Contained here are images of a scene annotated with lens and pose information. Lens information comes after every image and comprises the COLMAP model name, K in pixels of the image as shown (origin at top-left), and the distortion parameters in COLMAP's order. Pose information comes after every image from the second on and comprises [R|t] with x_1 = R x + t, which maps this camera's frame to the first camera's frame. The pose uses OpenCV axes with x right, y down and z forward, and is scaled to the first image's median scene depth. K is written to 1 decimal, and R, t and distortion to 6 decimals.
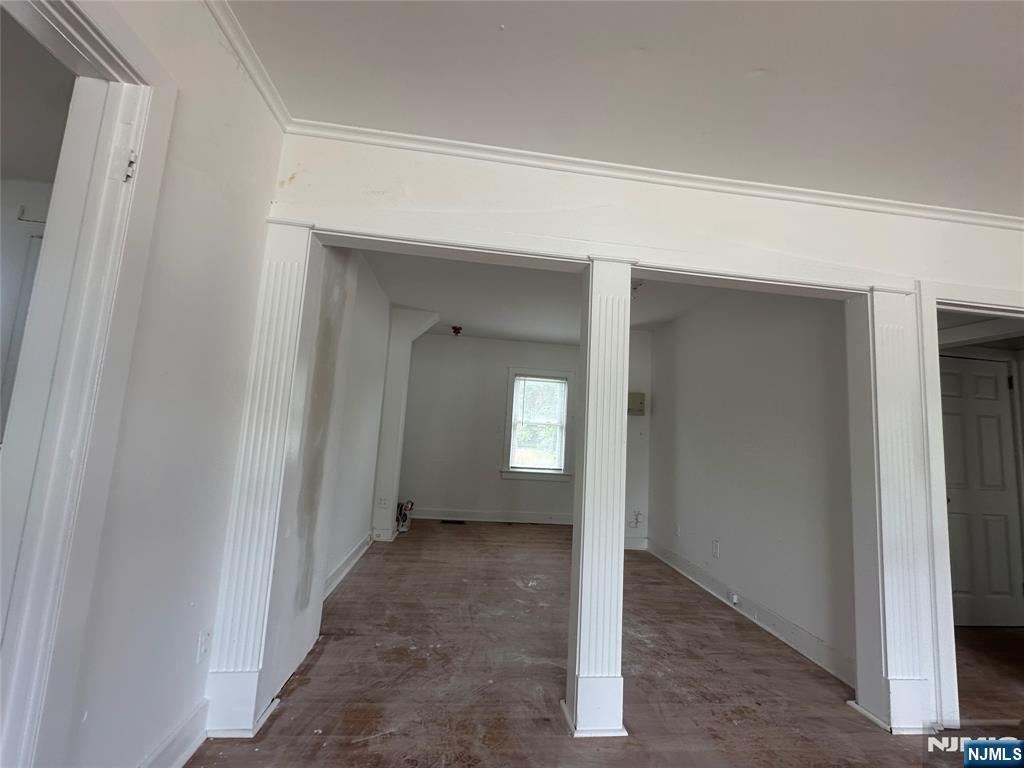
lens RADIAL K [[412.1, 0, 508.5], [0, 412.1, 381.0], [0, 0, 1]] dist [-0.006474, 0.001536]
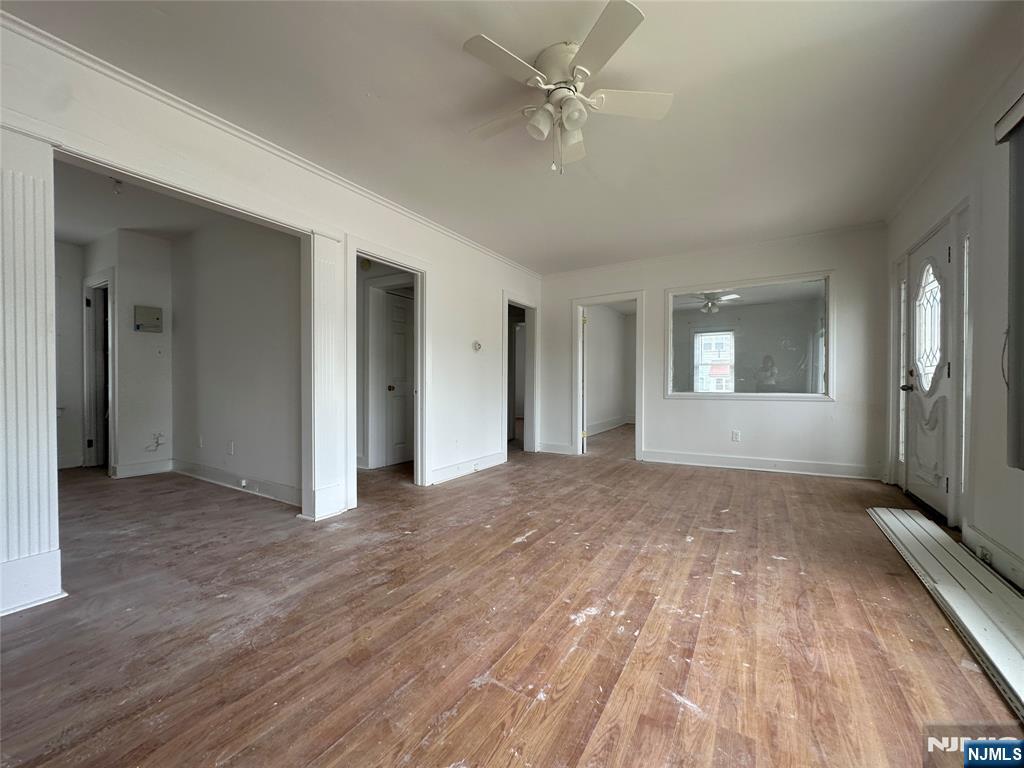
lens RADIAL K [[412.1, 0, 513.6], [0, 412.1, 387.5], [0, 0, 1]] dist [-0.006474, 0.001536]
pose [[0.603221, -0.070775, 0.794428, 0.140972], [-0.065748, 0.988252, 0.137966, 0.059708], [-0.794860, -0.135456, 0.591481, -0.430547]]
